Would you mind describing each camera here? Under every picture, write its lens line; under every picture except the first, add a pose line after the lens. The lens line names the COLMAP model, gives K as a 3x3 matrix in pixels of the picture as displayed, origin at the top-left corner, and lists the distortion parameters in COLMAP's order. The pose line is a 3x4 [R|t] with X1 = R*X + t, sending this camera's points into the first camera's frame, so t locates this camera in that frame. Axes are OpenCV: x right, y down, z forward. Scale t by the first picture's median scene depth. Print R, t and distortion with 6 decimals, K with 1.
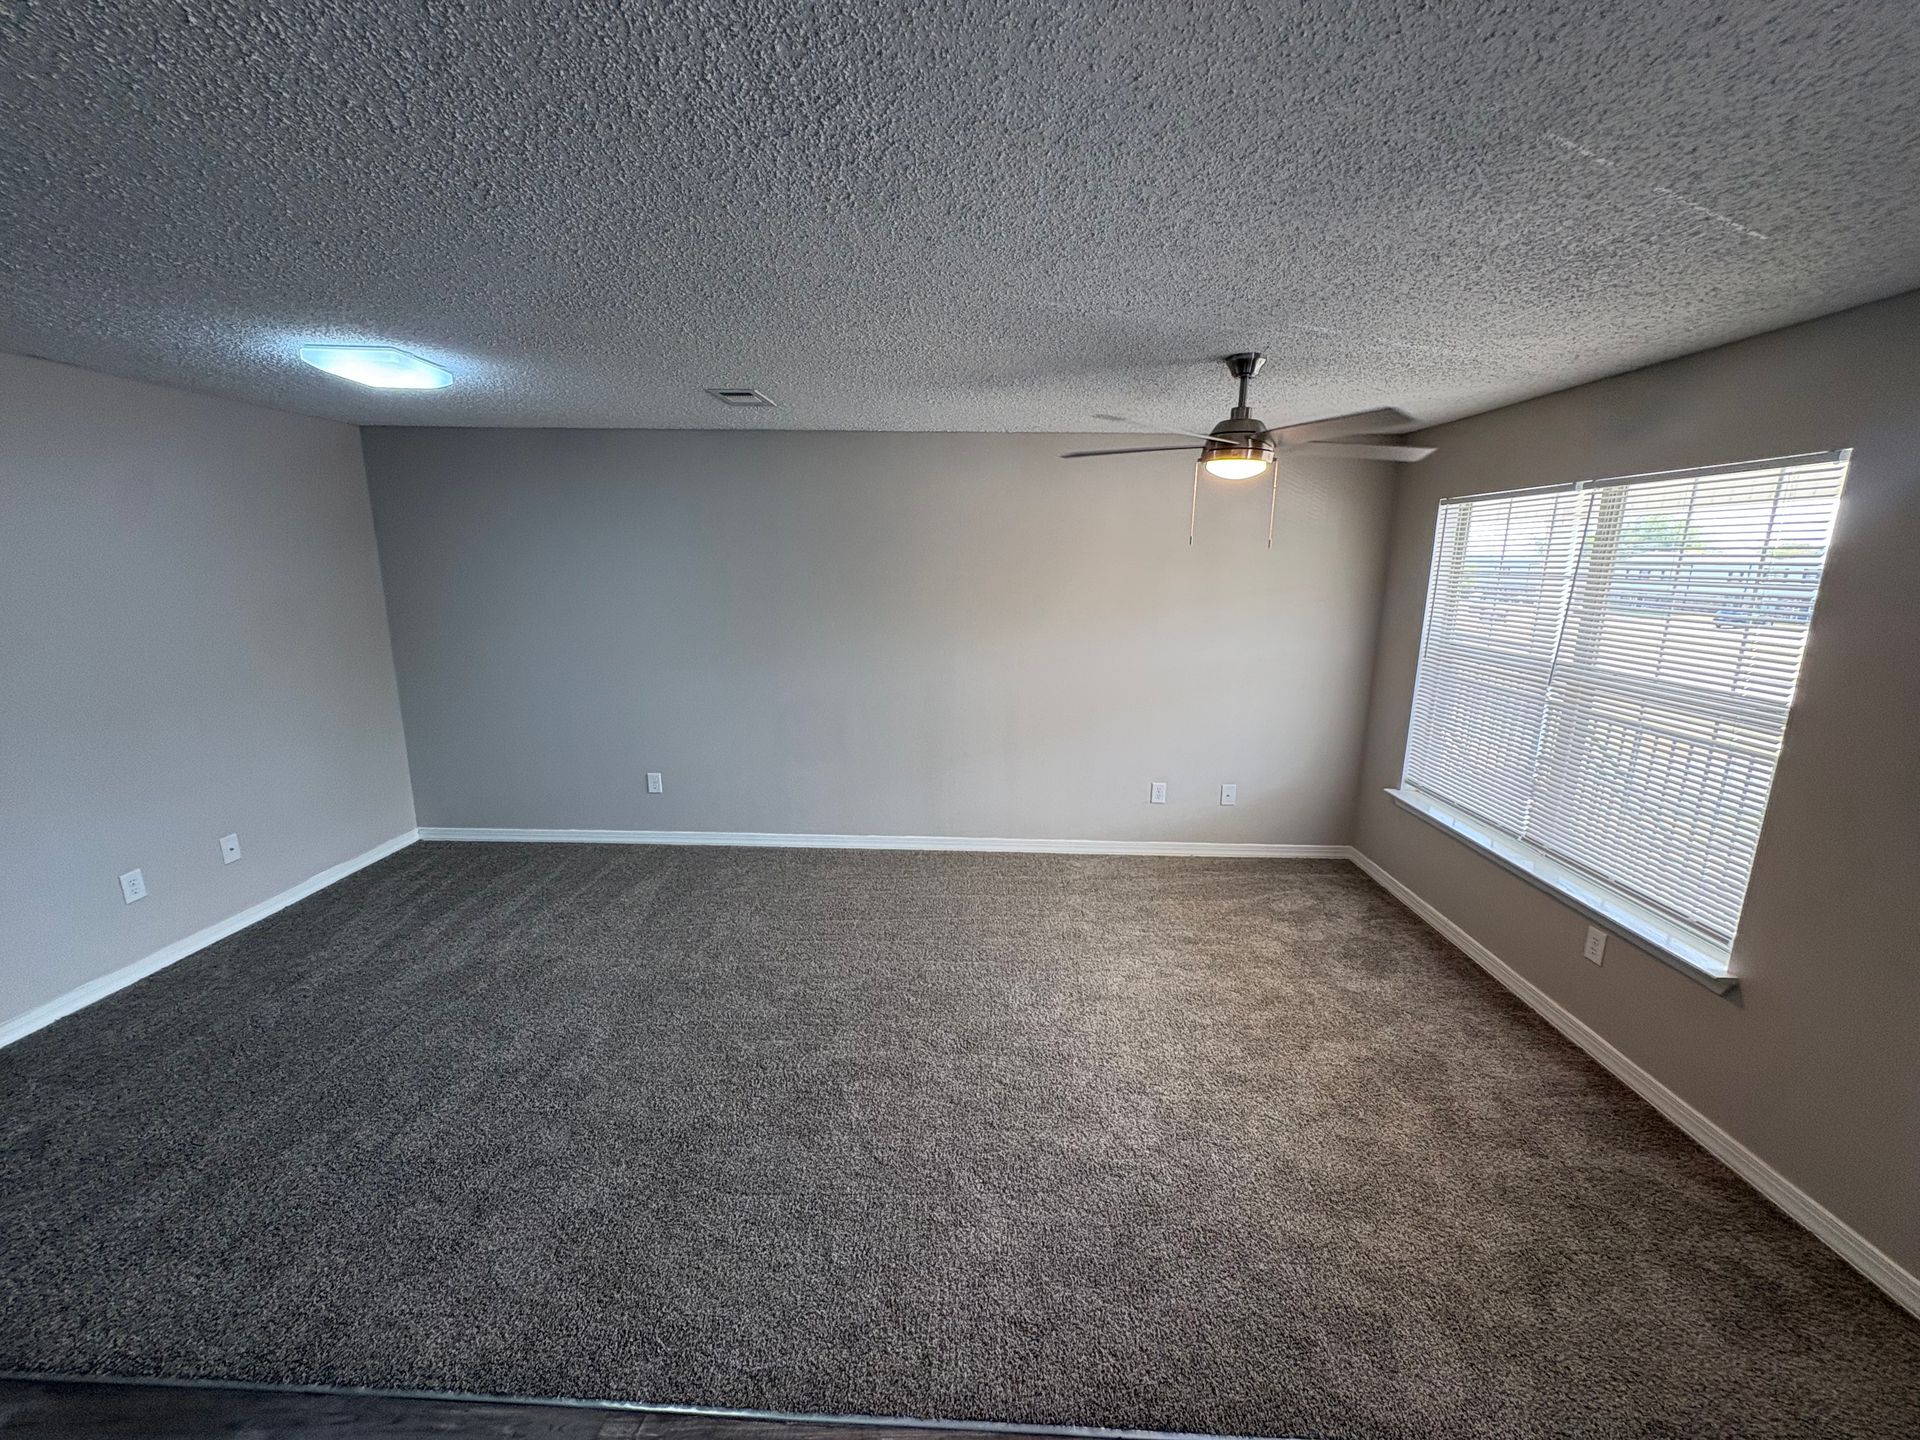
lens RADIAL K [[770.2, 0, 963.8], [0, 770.2, 723.5], [0, 0, 1]] dist [0.008917, -0.000002]
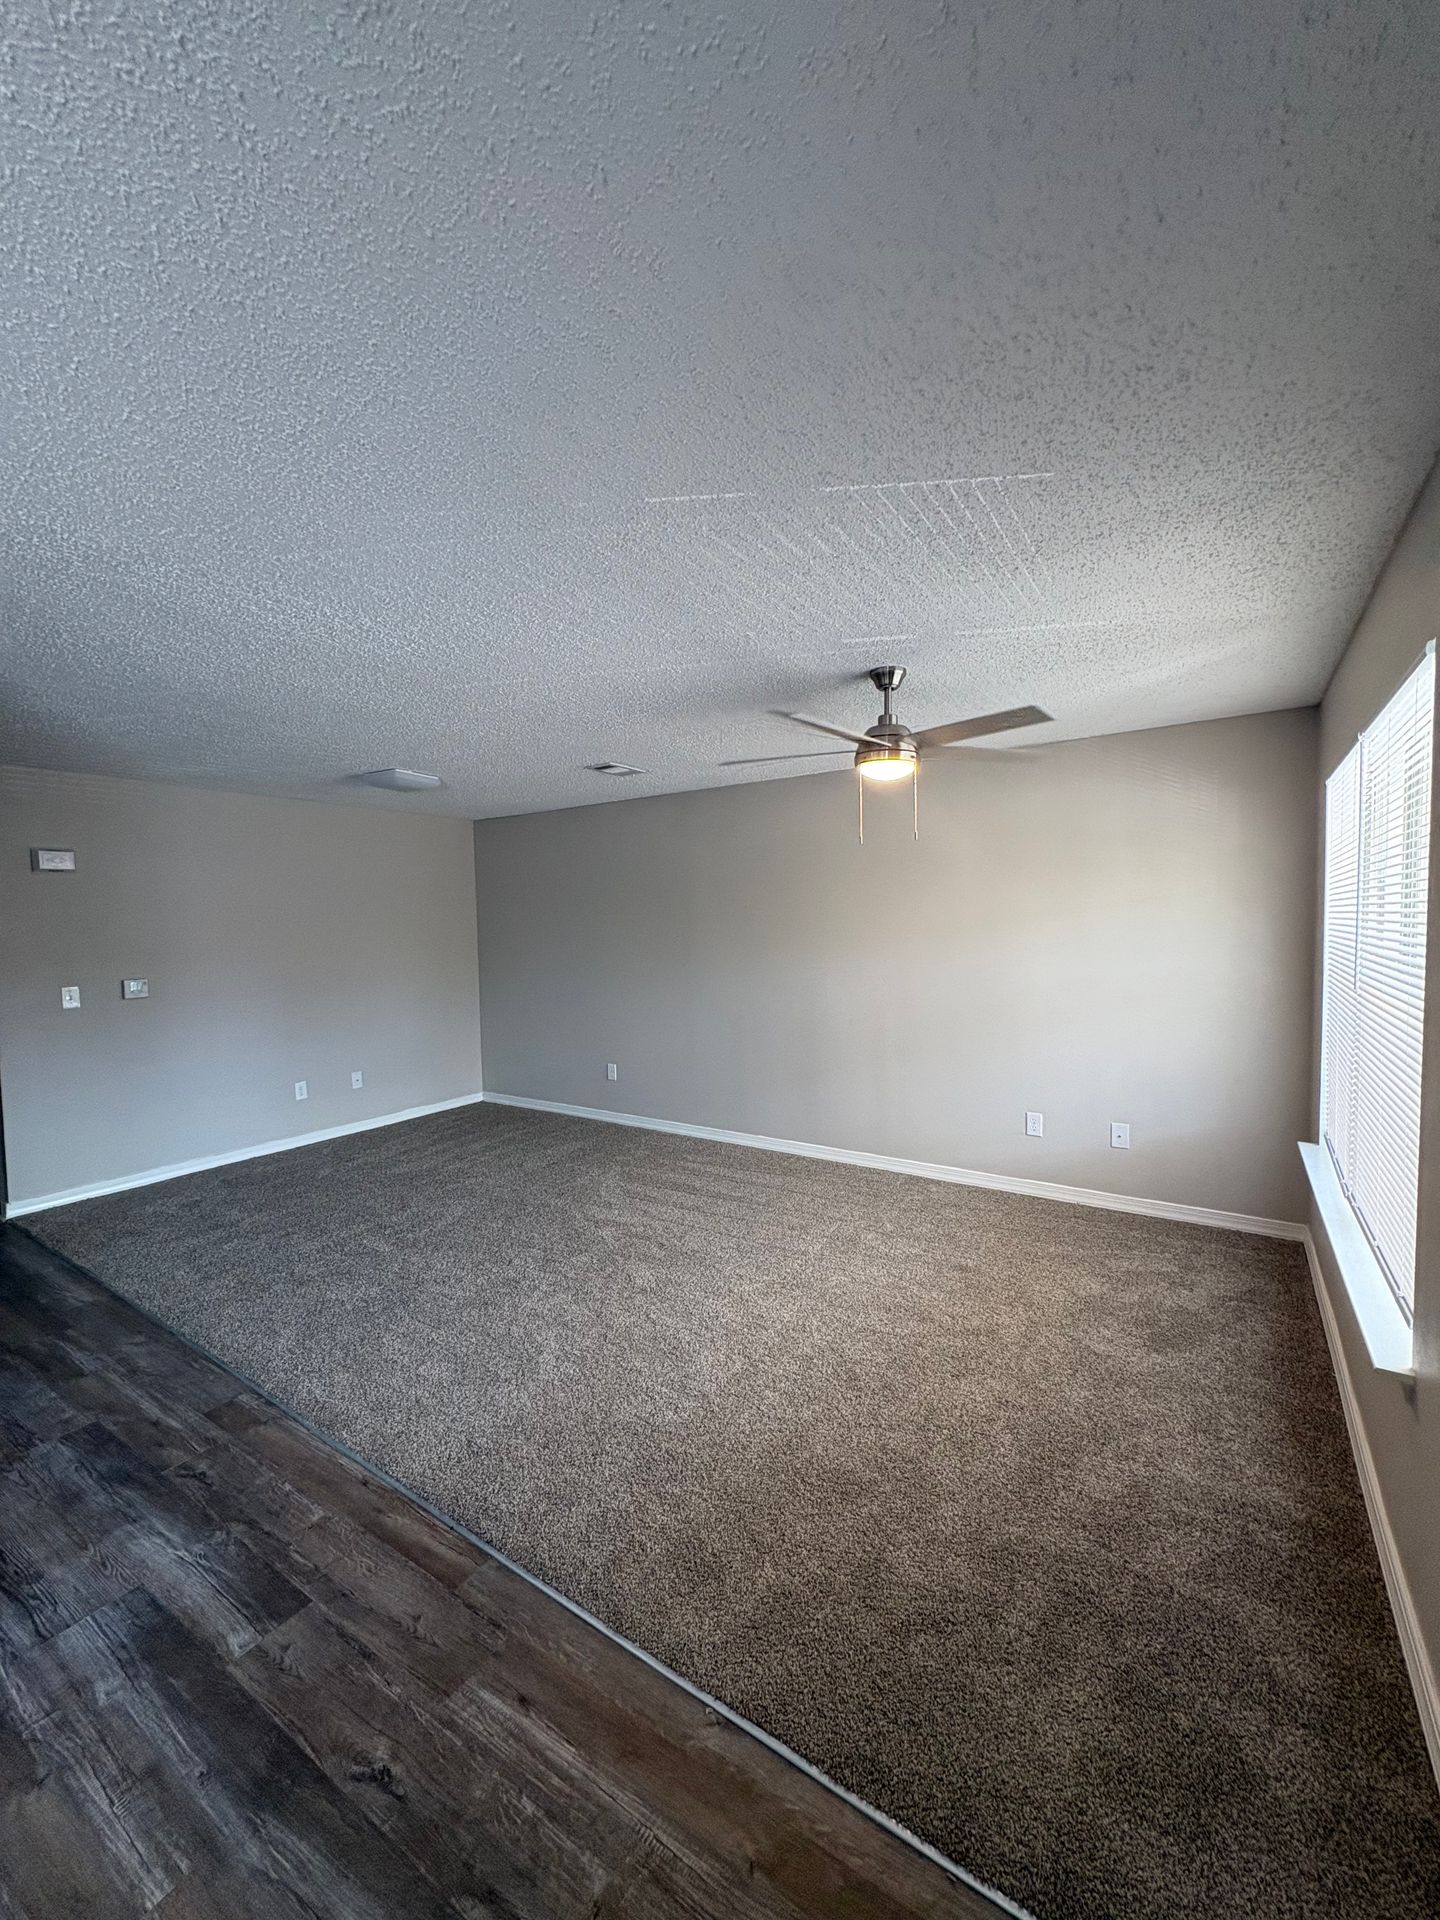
lens RADIAL K [[770.2, 0, 720.5], [0, 770.2, 968.6], [0, 0, 1]] dist [0.008917, -0.000002]
pose [[0.845064, 0.004437, -0.534646, 0.579464], [-0.085080, 0.988340, -0.126276, 0.074267], [0.527852, 0.152199, 0.835588, 0.026085]]
